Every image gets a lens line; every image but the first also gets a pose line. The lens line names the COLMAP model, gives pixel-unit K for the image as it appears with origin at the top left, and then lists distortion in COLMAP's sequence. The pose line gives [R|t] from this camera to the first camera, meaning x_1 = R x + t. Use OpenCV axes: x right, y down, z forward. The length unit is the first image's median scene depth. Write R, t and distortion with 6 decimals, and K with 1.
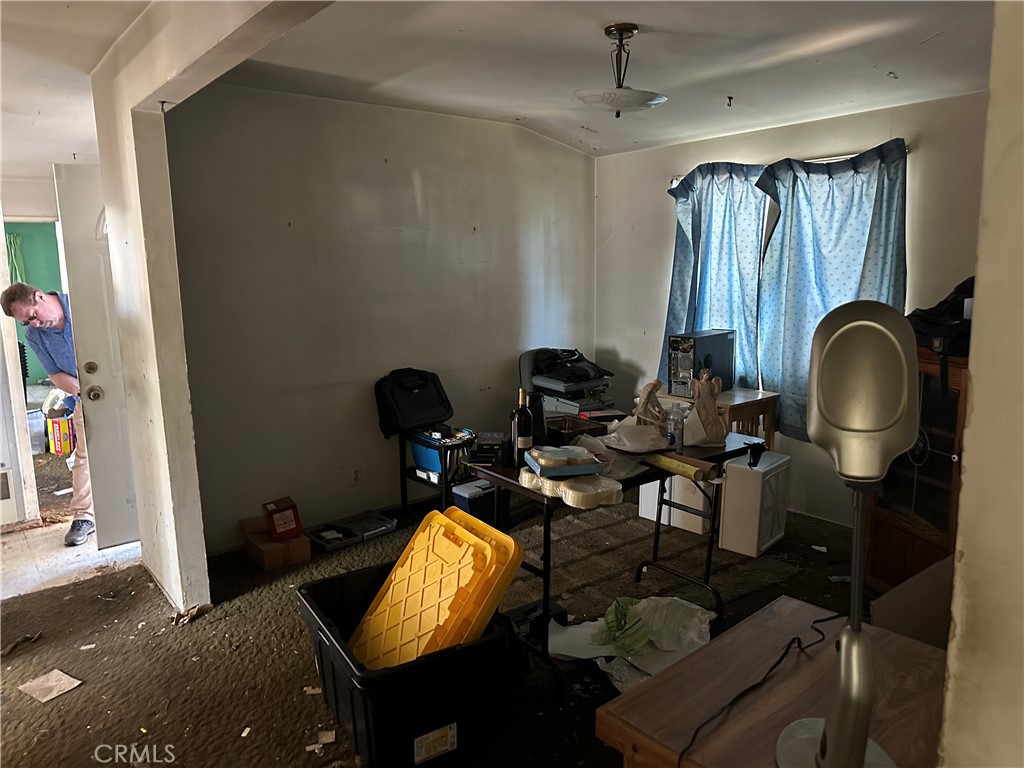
lens RADIAL K [[716.6, 0, 513.0], [0, 716.6, 382.7], [0, 0, 1]] dist [0.059208, -0.068932]
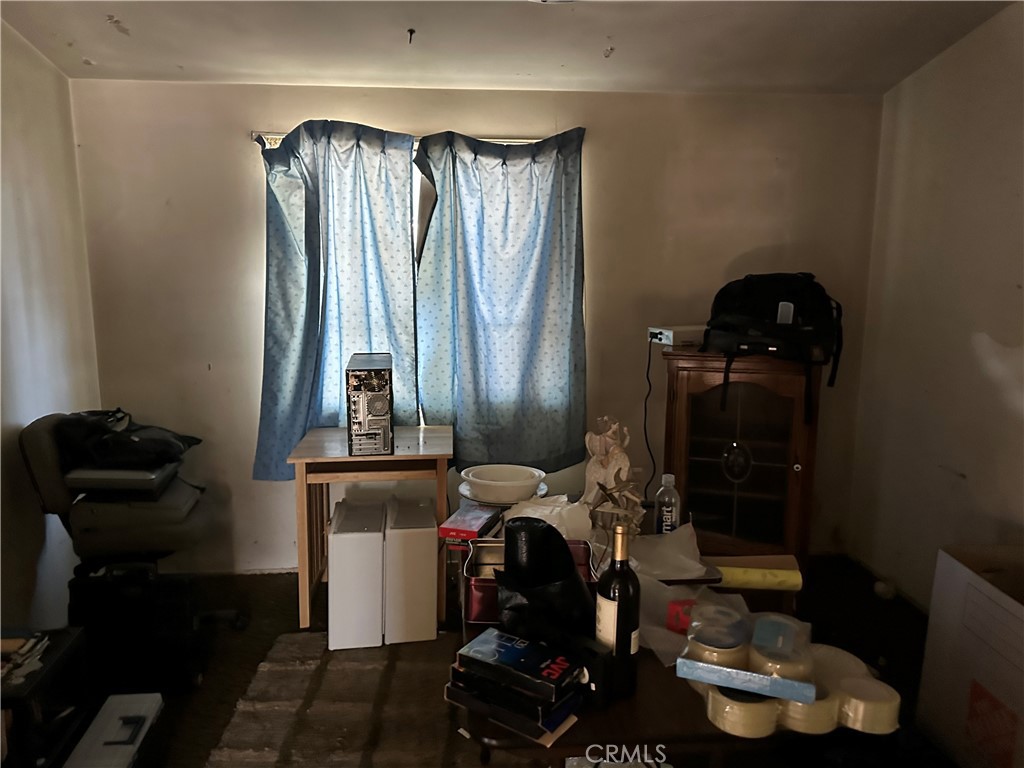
lens RADIAL K [[716.6, 0, 510.5], [0, 716.6, 390.1], [0, 0, 1]] dist [0.059208, -0.068932]
pose [[0.565602, -0.129772, 0.814404, -0.241547], [0.124334, 0.989672, 0.071351, -0.073517], [-0.815252, 0.060902, 0.575896, 0.474775]]
